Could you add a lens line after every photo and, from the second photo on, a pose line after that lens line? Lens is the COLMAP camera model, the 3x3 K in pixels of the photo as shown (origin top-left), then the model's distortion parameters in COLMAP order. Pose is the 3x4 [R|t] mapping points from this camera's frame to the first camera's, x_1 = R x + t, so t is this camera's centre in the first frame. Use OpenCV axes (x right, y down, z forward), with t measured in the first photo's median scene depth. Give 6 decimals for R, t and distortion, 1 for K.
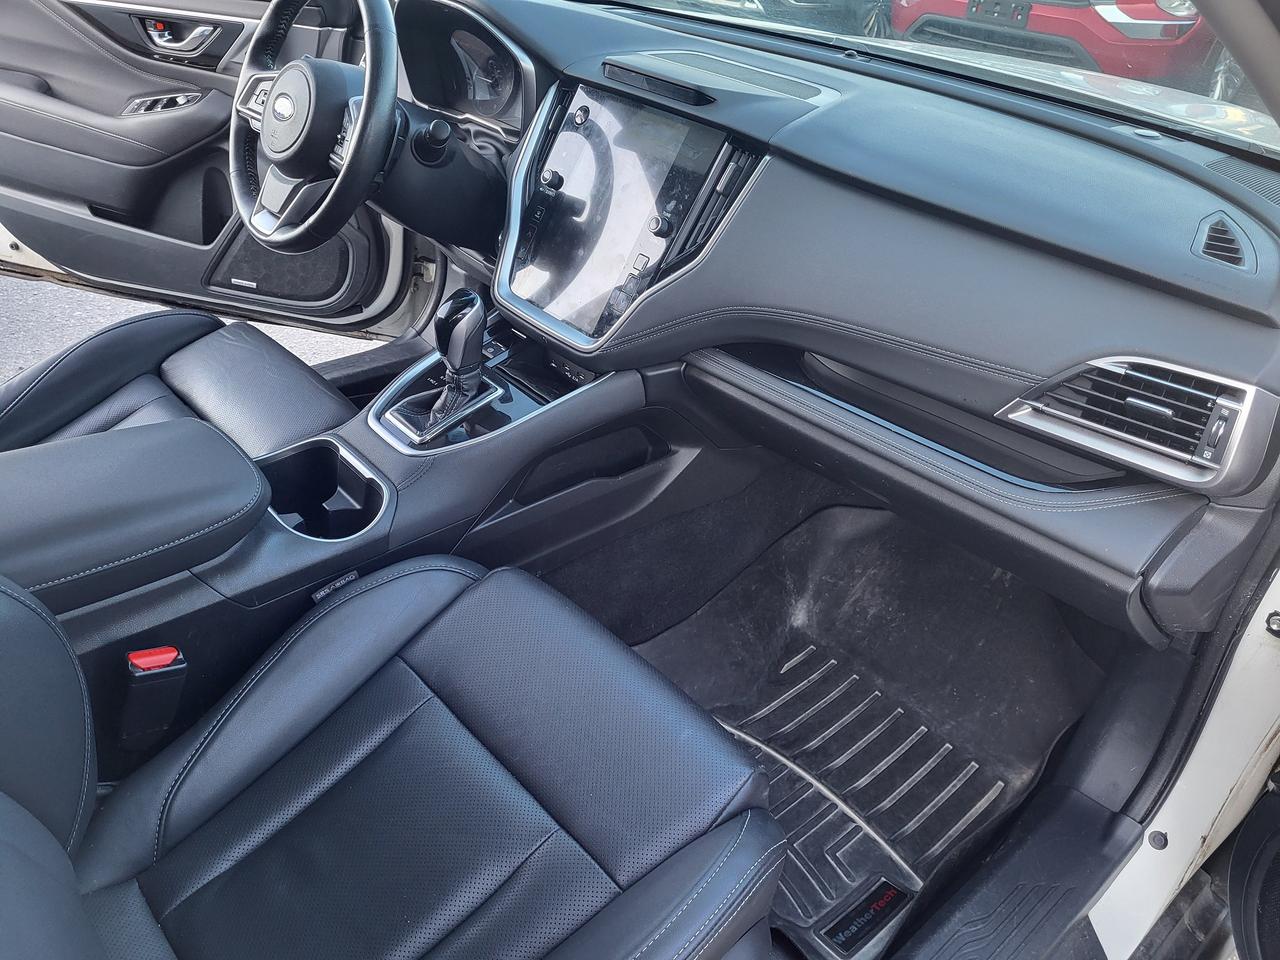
lens RADIAL K [[992.5, 0, 634.3], [0, 992.5, 473.8], [0, 0, 1]] dist [0.036854, -0.031766]
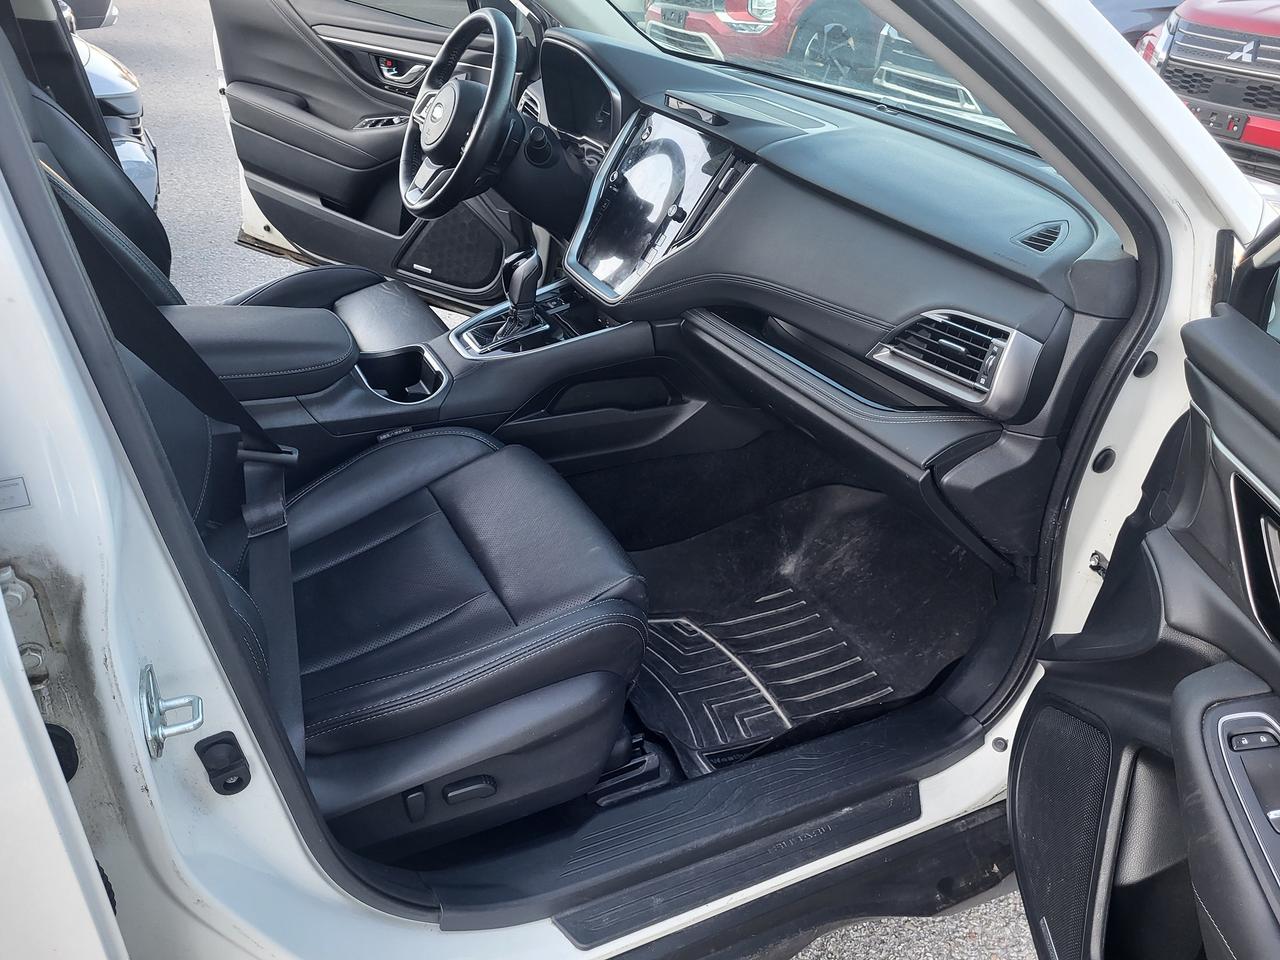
lens RADIAL K [[992.5, 0, 645.1], [0, 992.5, 487.0], [0, 0, 1]] dist [0.036854, -0.031766]
pose [[0.970819, 0.140805, -0.194124, 0.261755], [-0.153554, 0.986761, -0.052198, 0.165597], [0.184205, 0.080483, 0.979587, -0.243183]]
